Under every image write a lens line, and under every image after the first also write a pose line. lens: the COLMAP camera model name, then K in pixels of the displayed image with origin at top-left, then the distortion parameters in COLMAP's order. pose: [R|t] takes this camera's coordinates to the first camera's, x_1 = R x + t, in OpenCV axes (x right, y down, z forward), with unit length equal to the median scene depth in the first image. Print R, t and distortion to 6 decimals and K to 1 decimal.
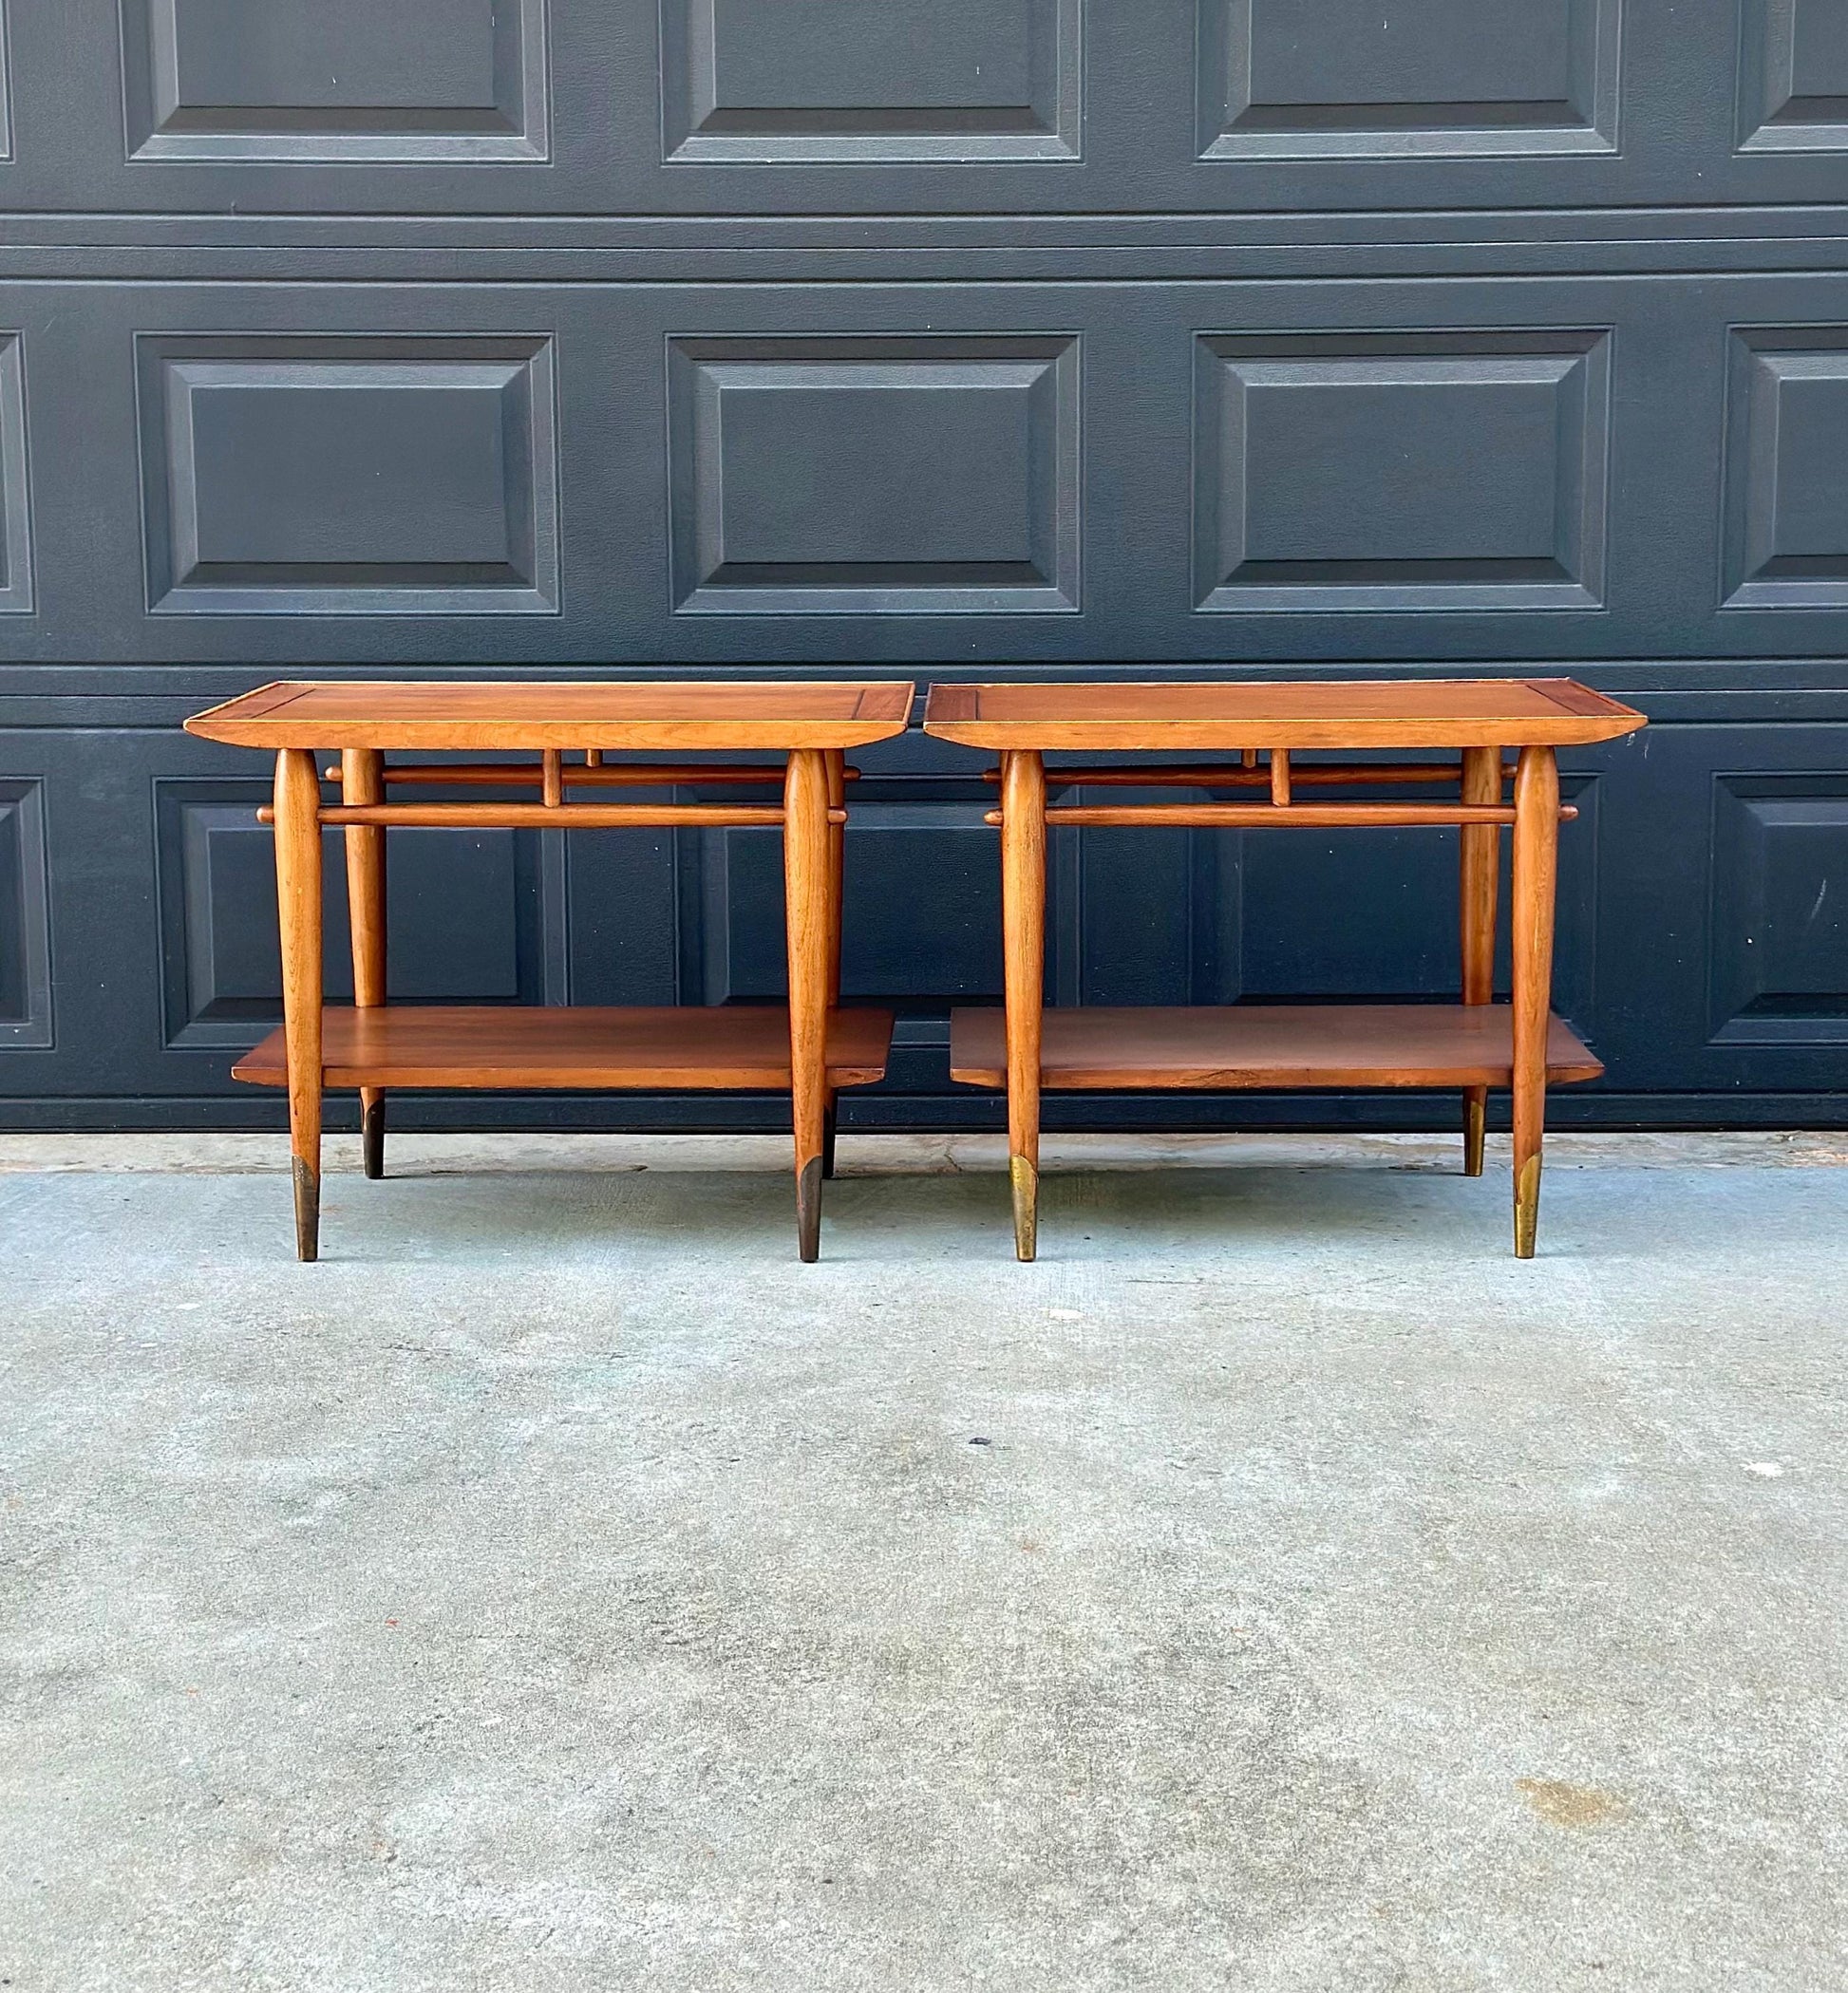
lens RADIAL K [[3646.8, 0, 909.5], [0, 3646.8, 964.3], [0, 0, 1]] dist [0.154288, 0.000000]
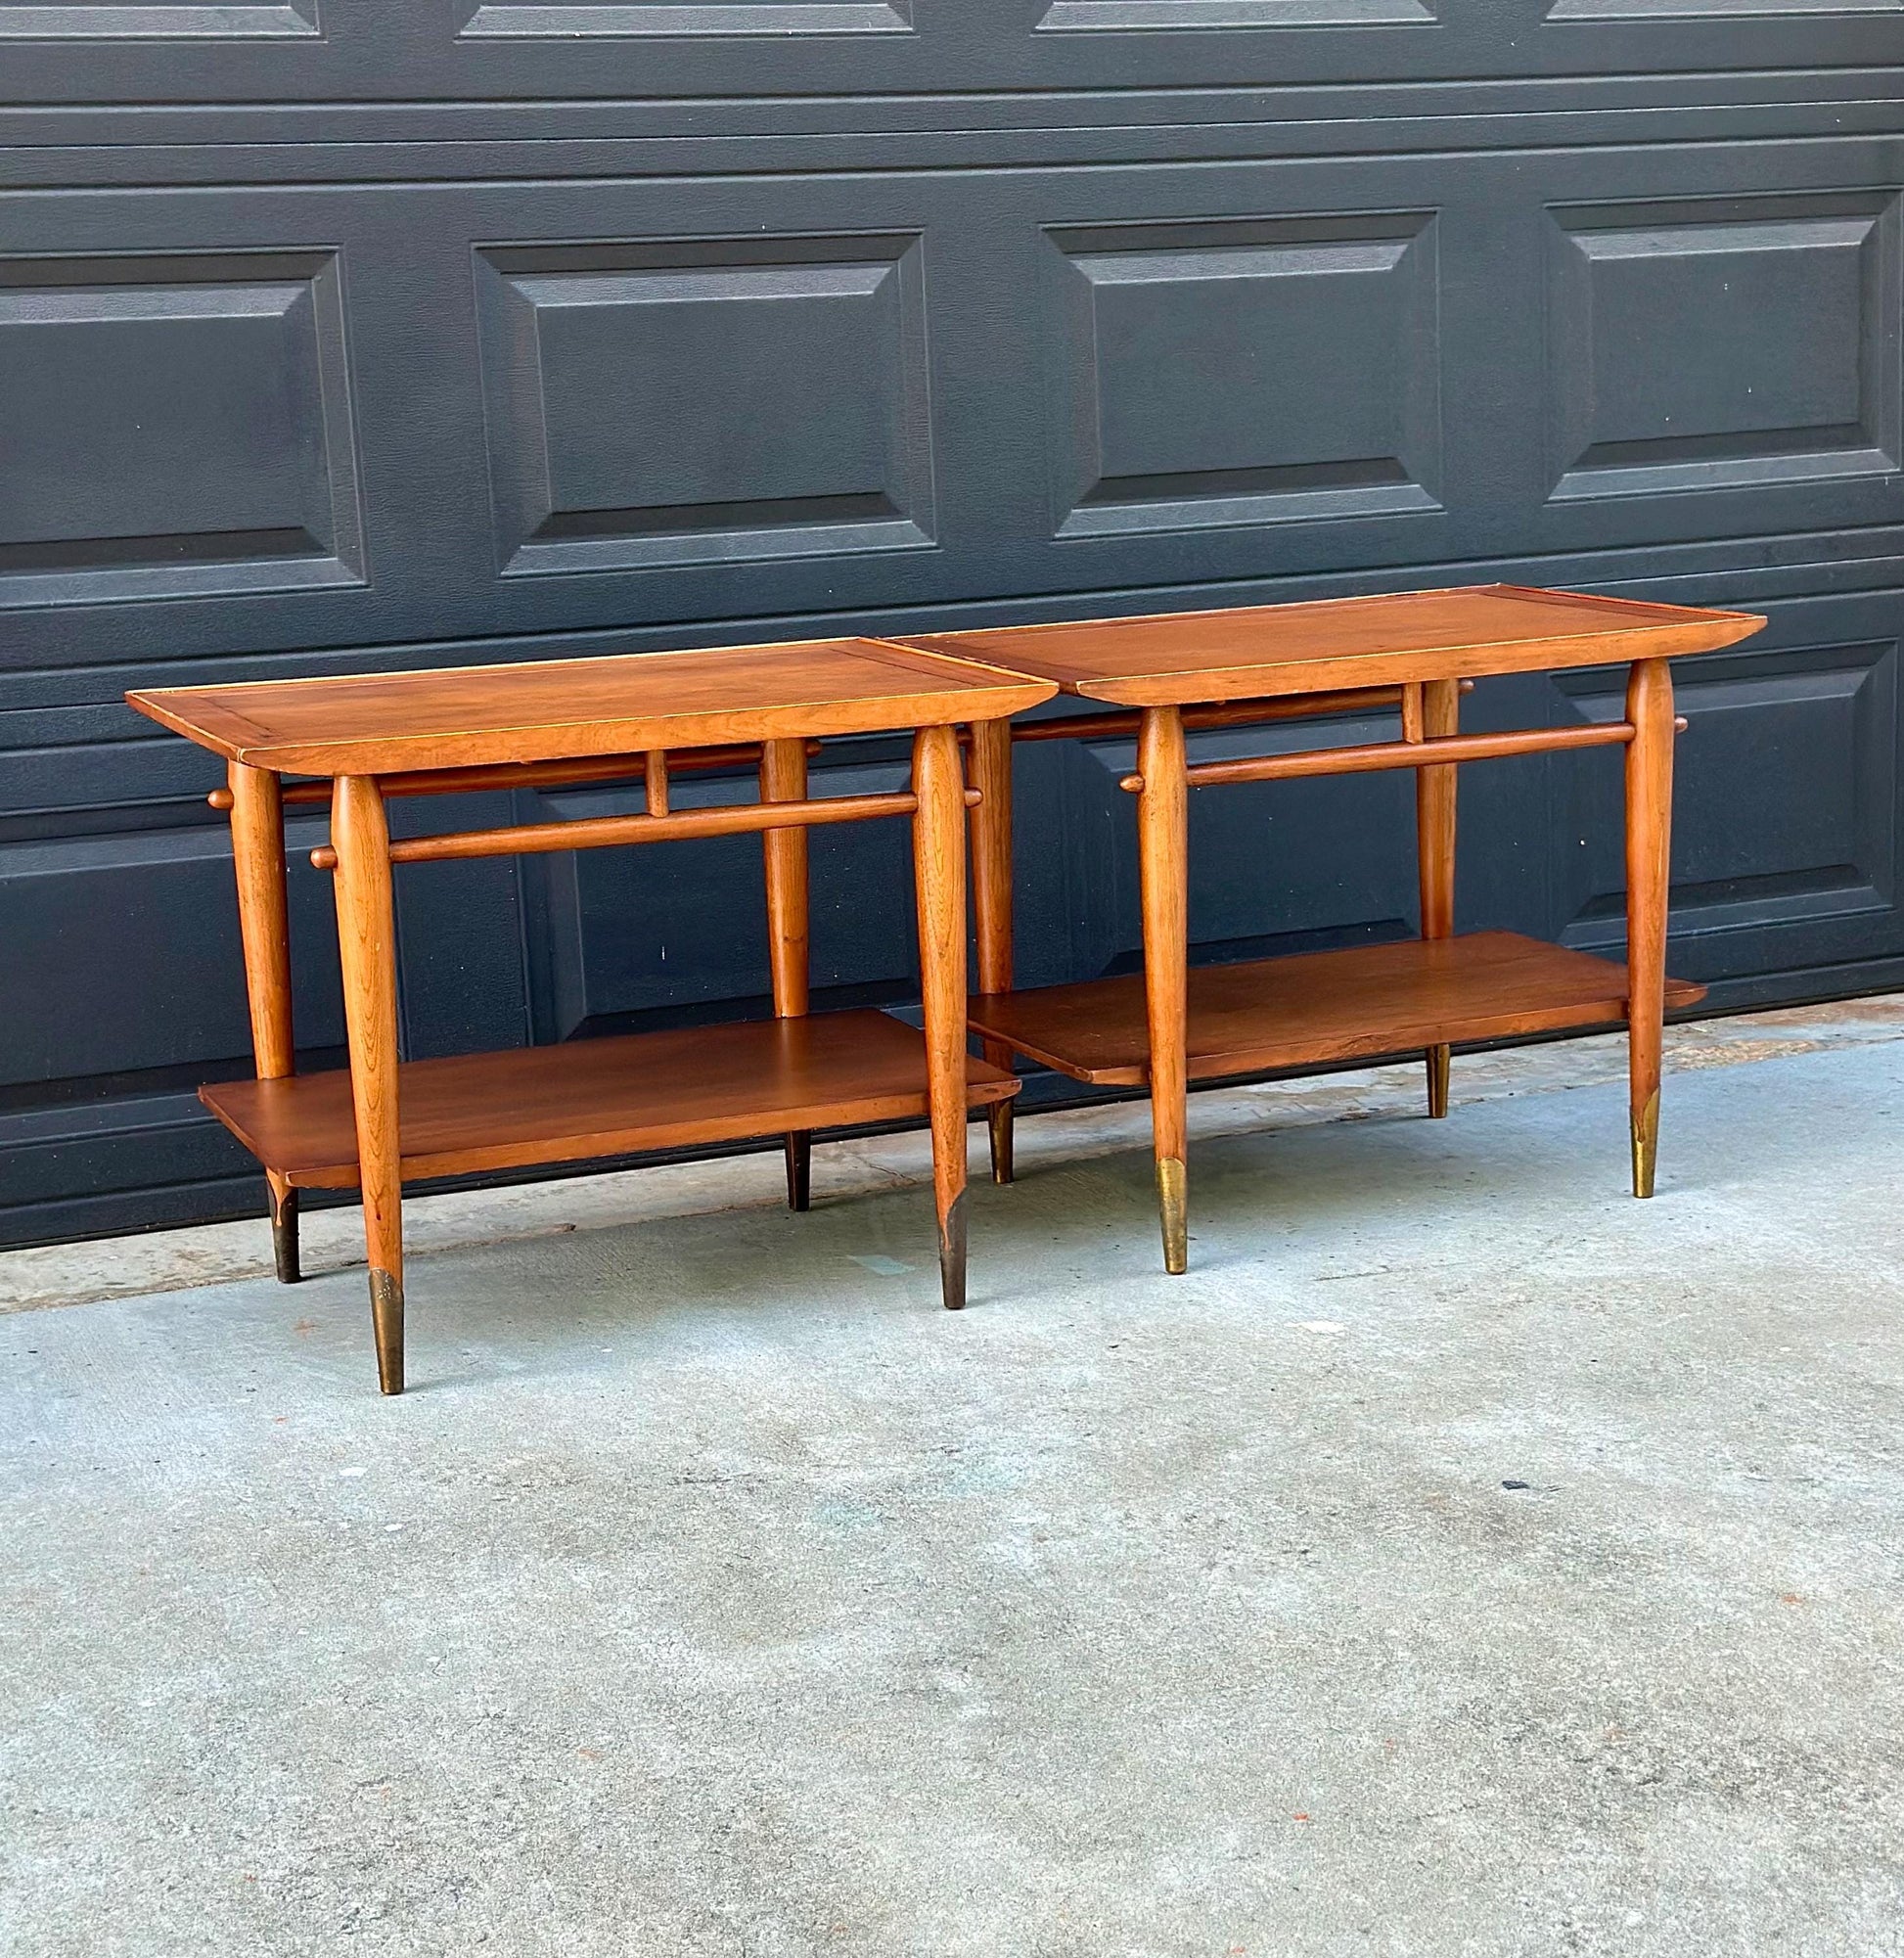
lens RADIAL K [[3693.2, 0, 927.3], [0, 3693.2, 1046.7], [0, 0, 1]] dist [0.141279, 0.000000]
pose [[0.912710, -0.114683, 0.392183, -0.330001], [0.096006, 0.993125, 0.066980, -0.036062], [-0.397168, -0.023481, 0.917445, 0.168729]]
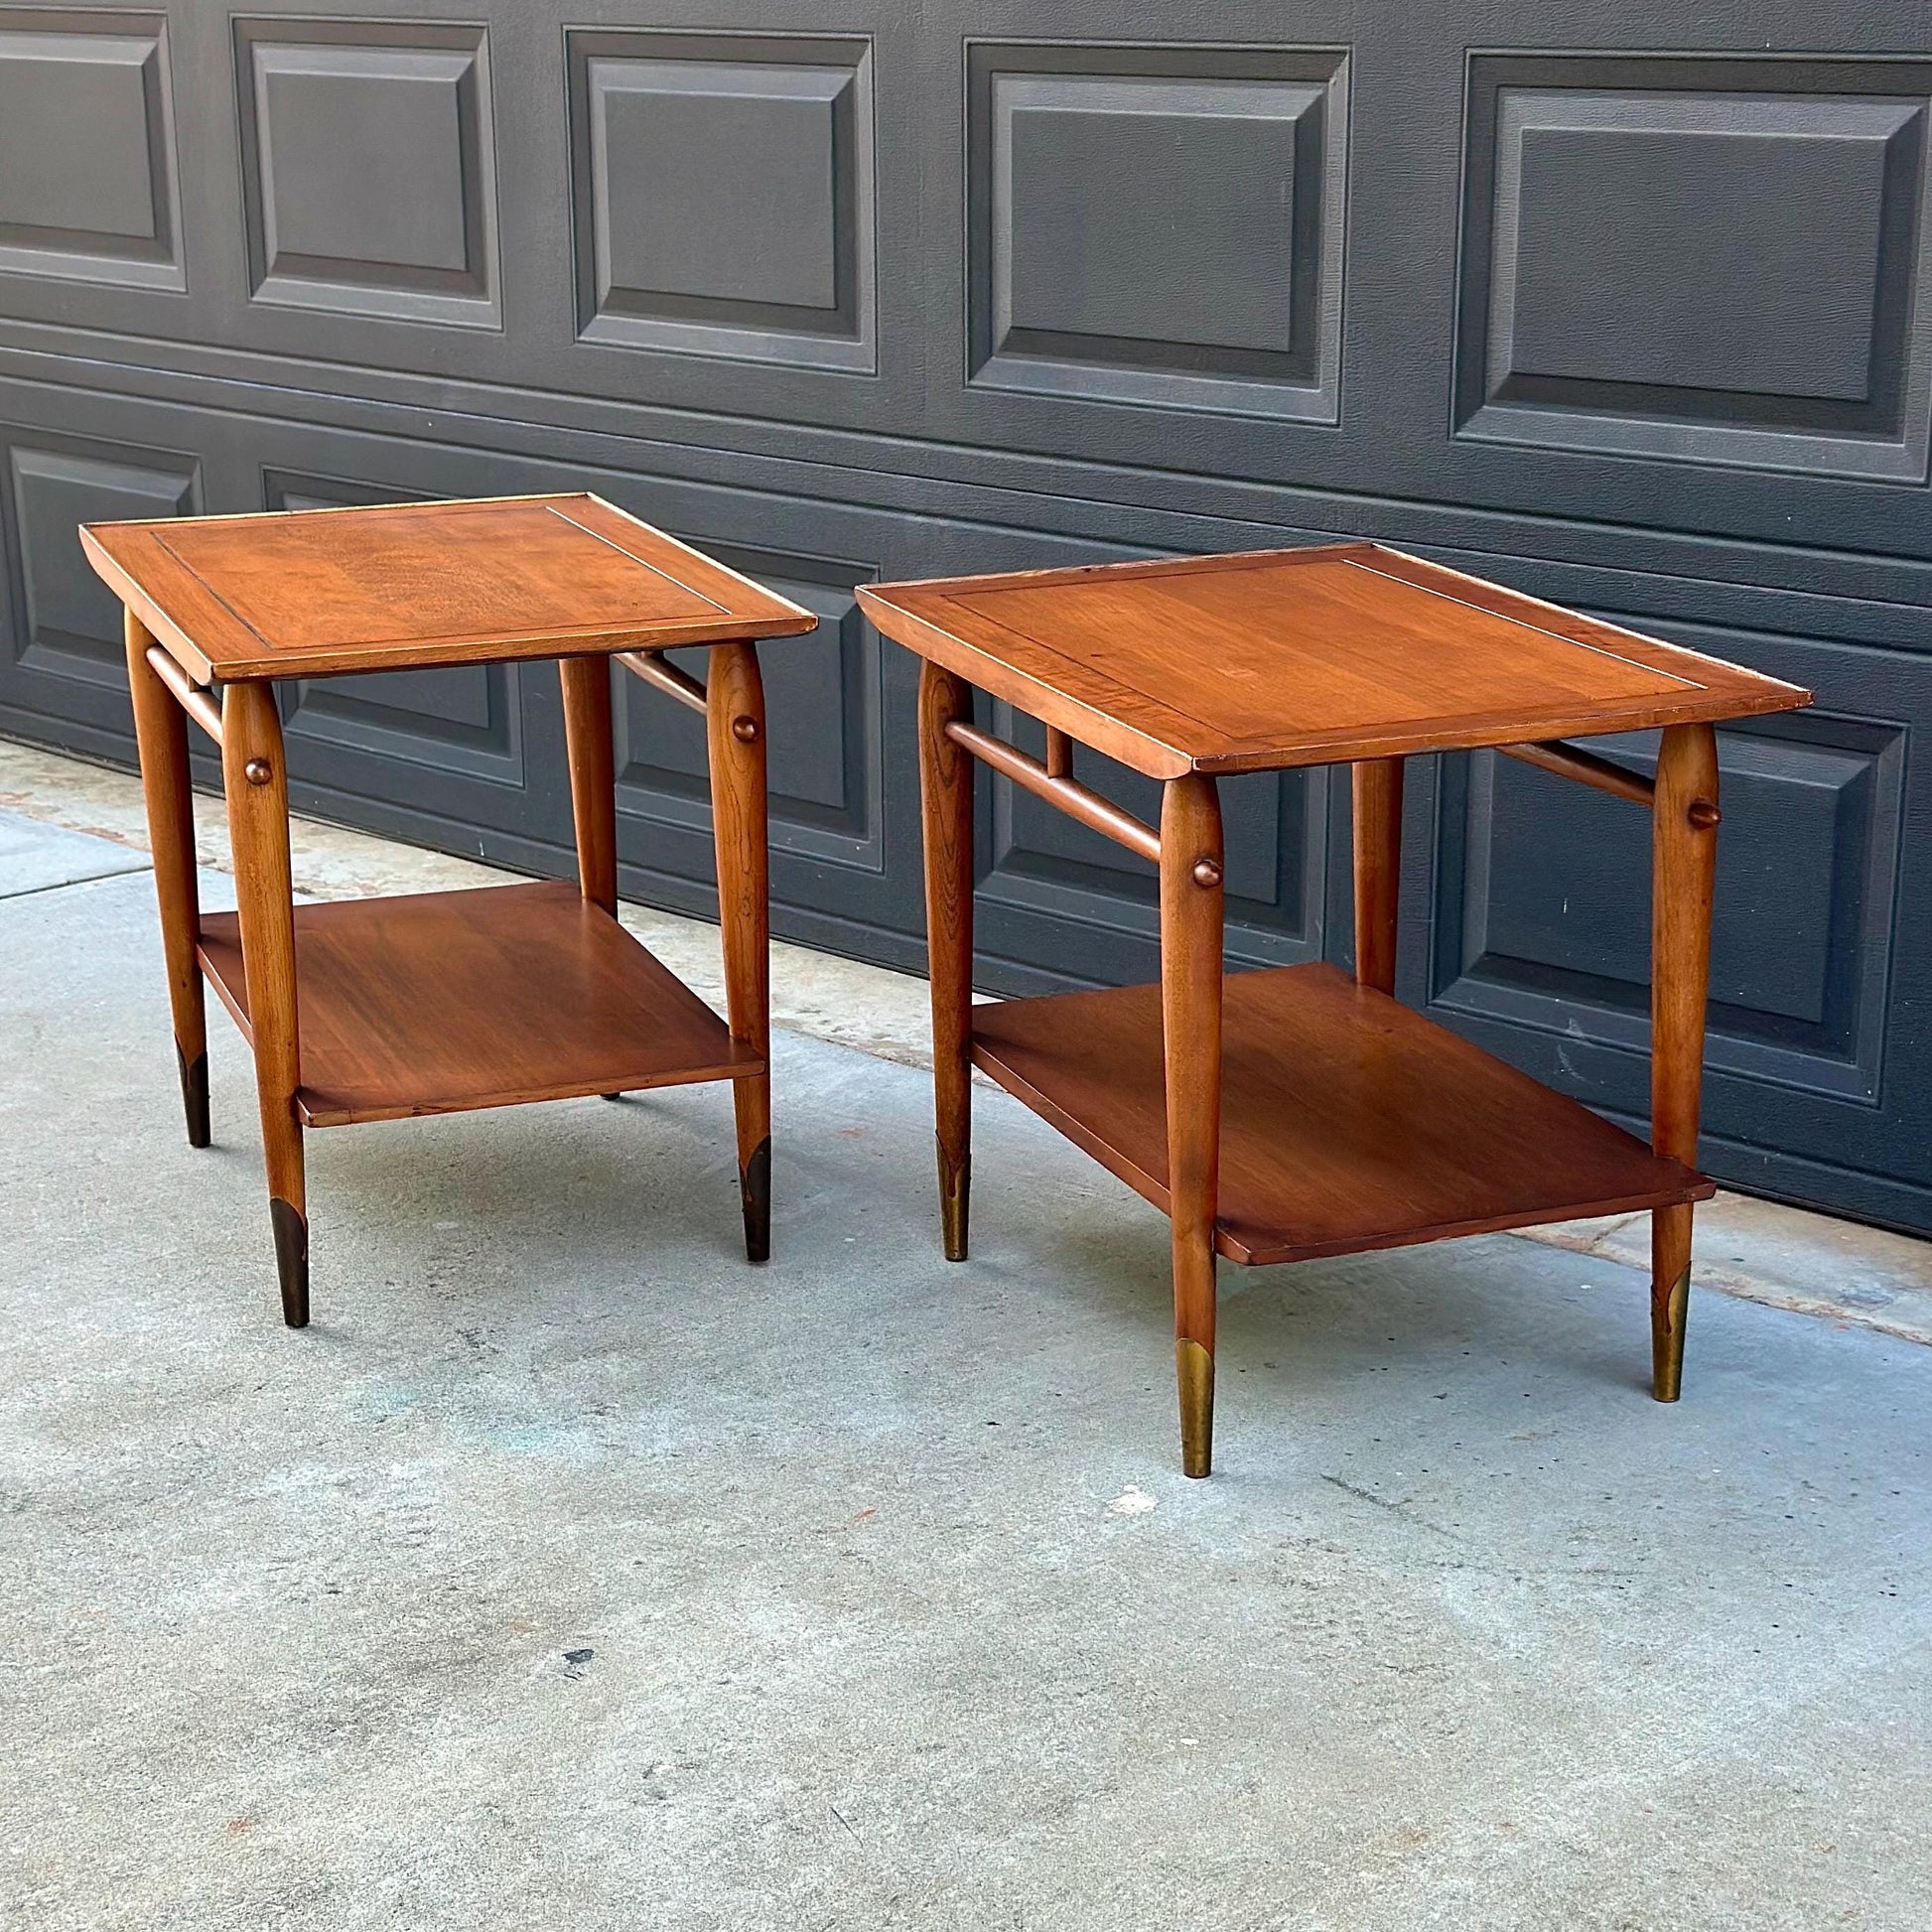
lens RADIAL K [[3922.8, 0, 939.7], [0, 3922.8, 1189.4], [0, 0, 1]] dist [0.138337, 0.000000]
pose [[0.707030, 0.216871, -0.673109, 0.447805], [-0.095625, 0.972393, 0.212854, -0.110020], [0.700689, -0.086128, 0.708249, 0.343168]]
